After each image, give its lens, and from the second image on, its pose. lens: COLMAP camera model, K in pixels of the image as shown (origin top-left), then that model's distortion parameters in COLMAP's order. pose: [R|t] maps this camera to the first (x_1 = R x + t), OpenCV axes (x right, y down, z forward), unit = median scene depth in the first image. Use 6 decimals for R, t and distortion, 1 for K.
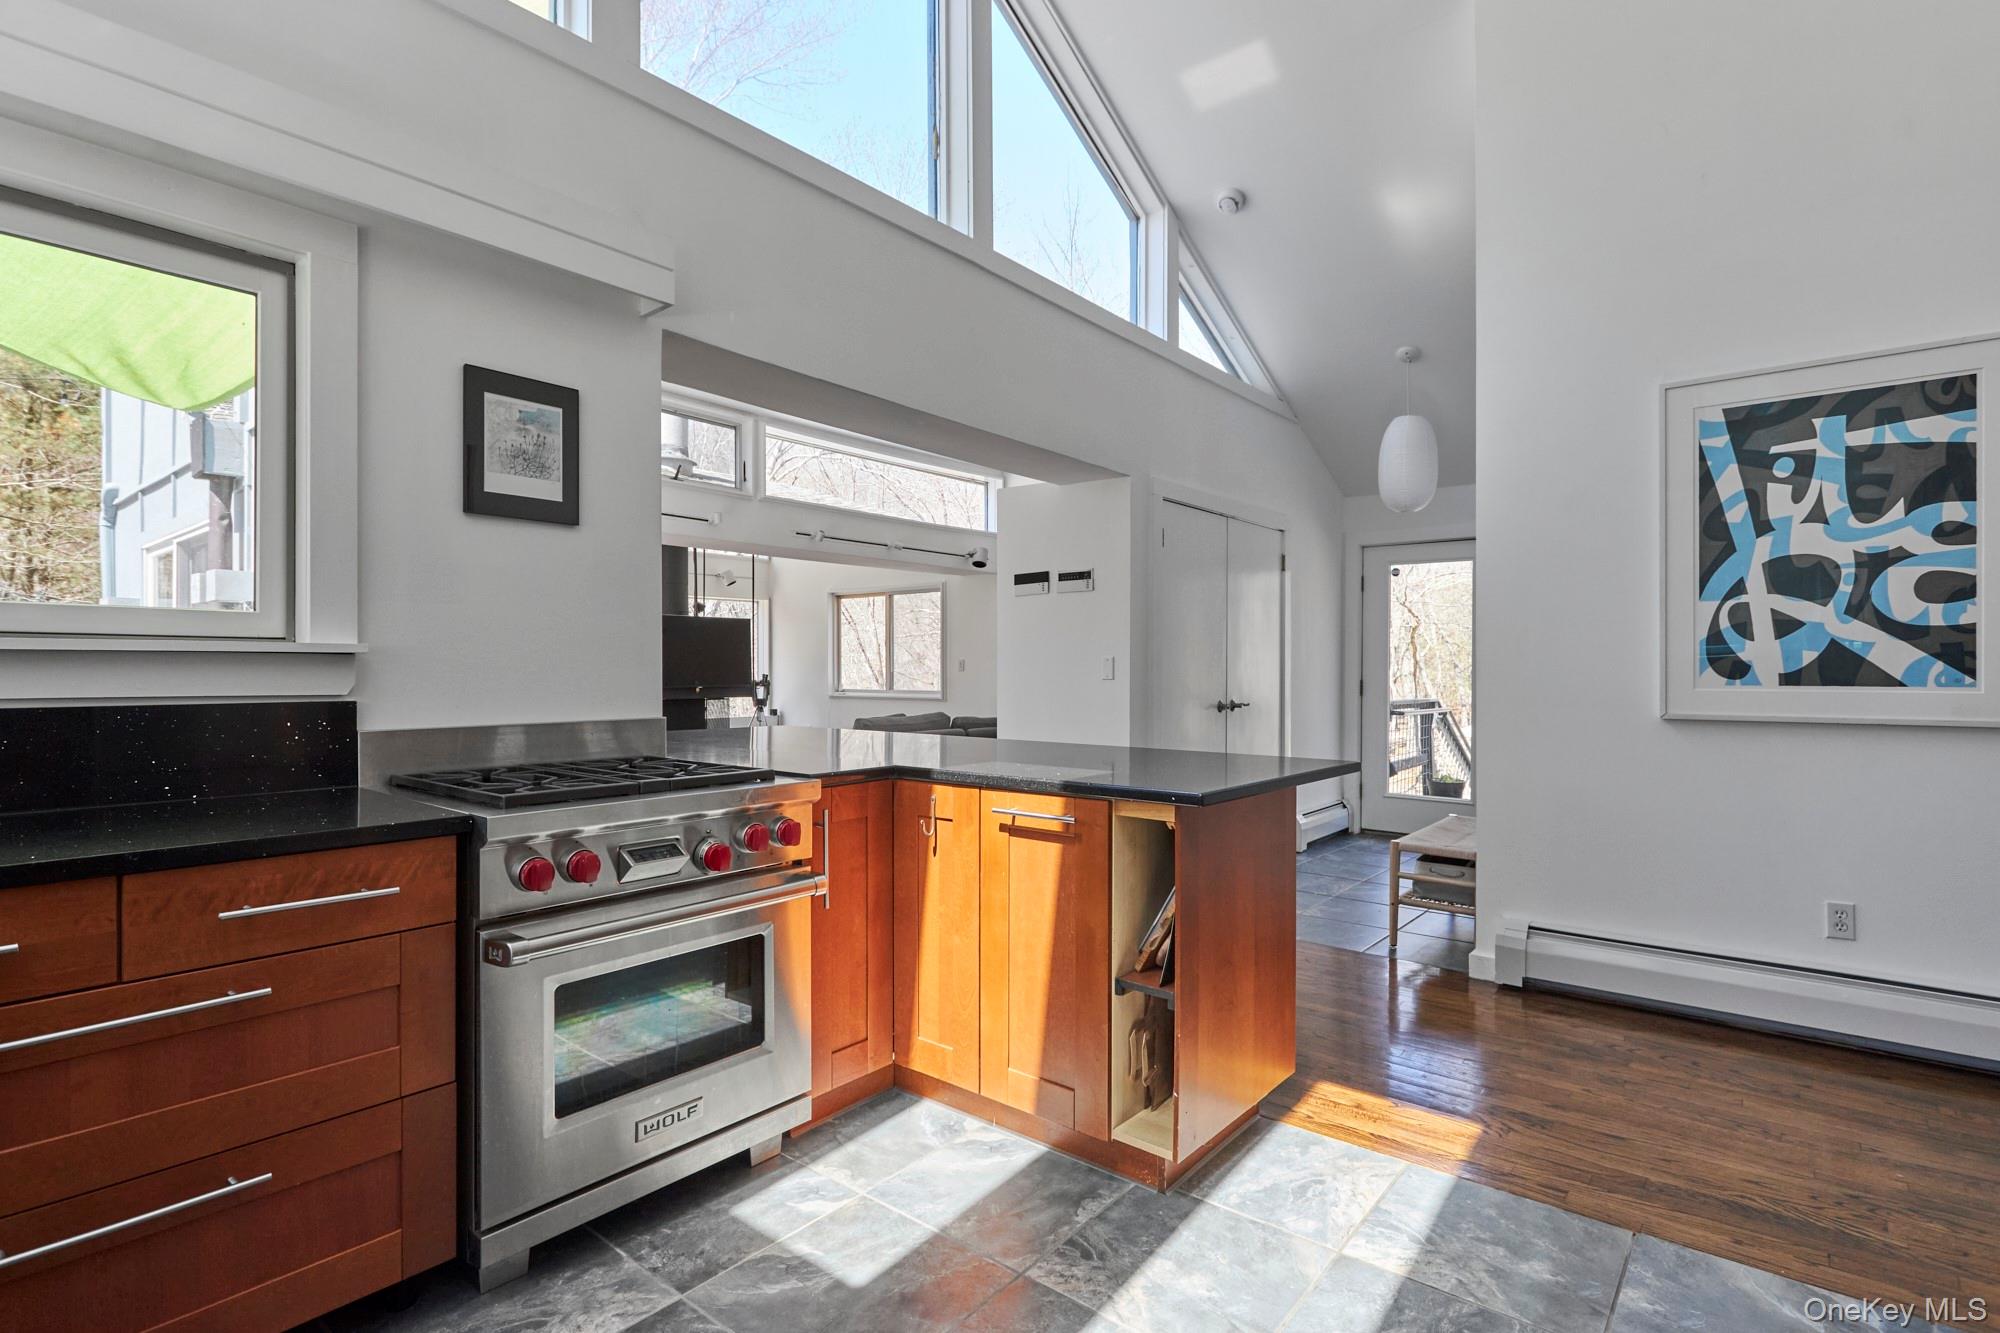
lens RADIAL K [[983.5, 0, 926.0], [0, 983.5, 664.4], [0, 0, 1]] dist [-0.001443, -0.000570]
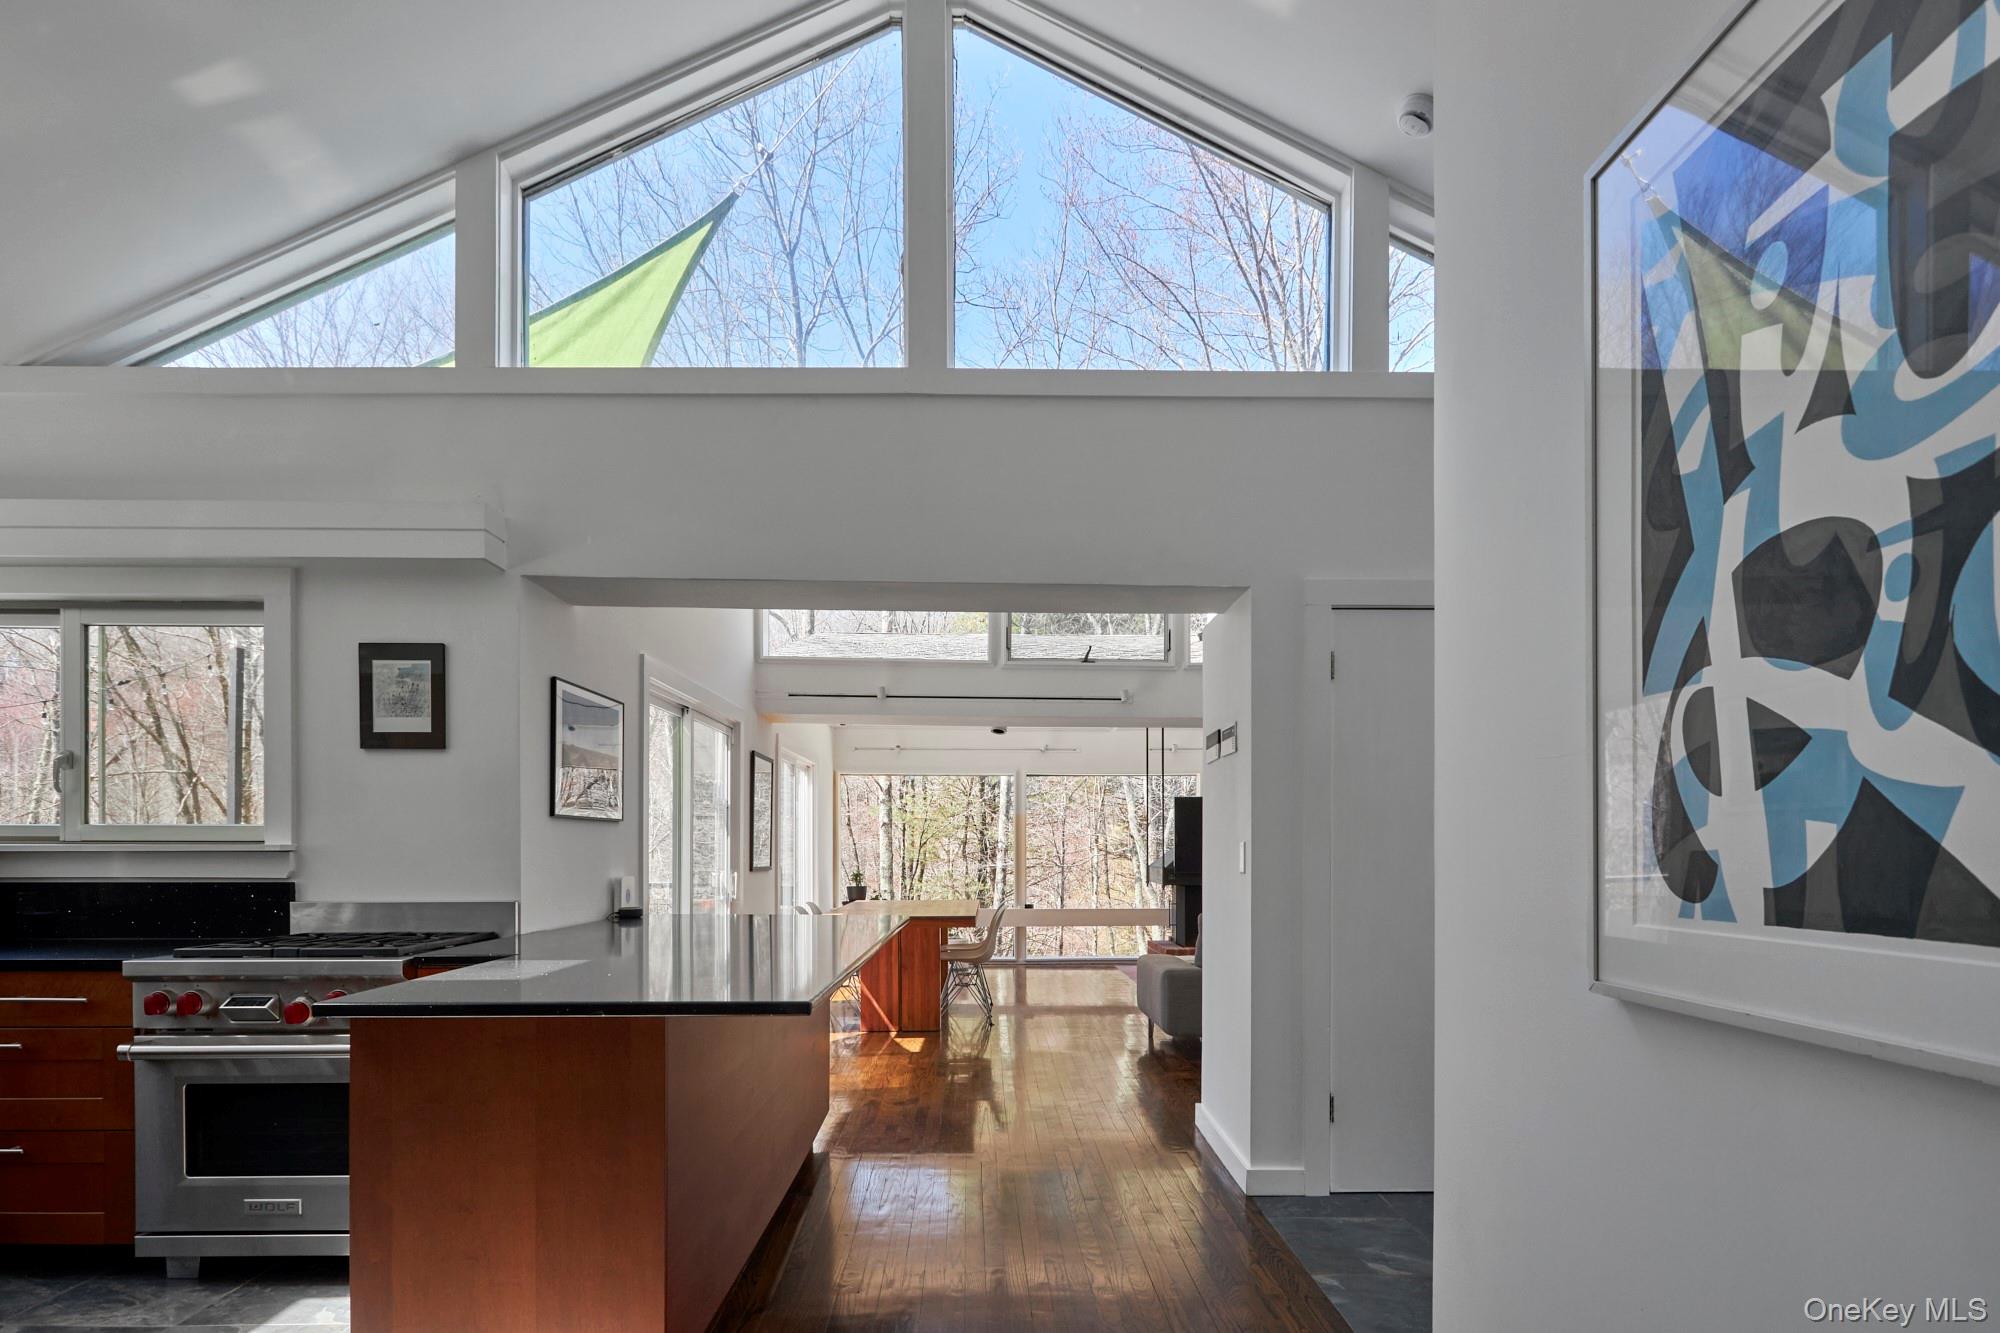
lens RADIAL K [[1010.0, 0, 996.6], [0, 1010.0, 843.2], [0, 0, 1]] dist [0.001369, -0.000196]
pose [[0.661003, -0.006788, -0.750352, 0.975330], [0.005634, 0.999976, -0.004083, -0.006860], [0.750362, -0.001529, 0.661026, 0.583972]]
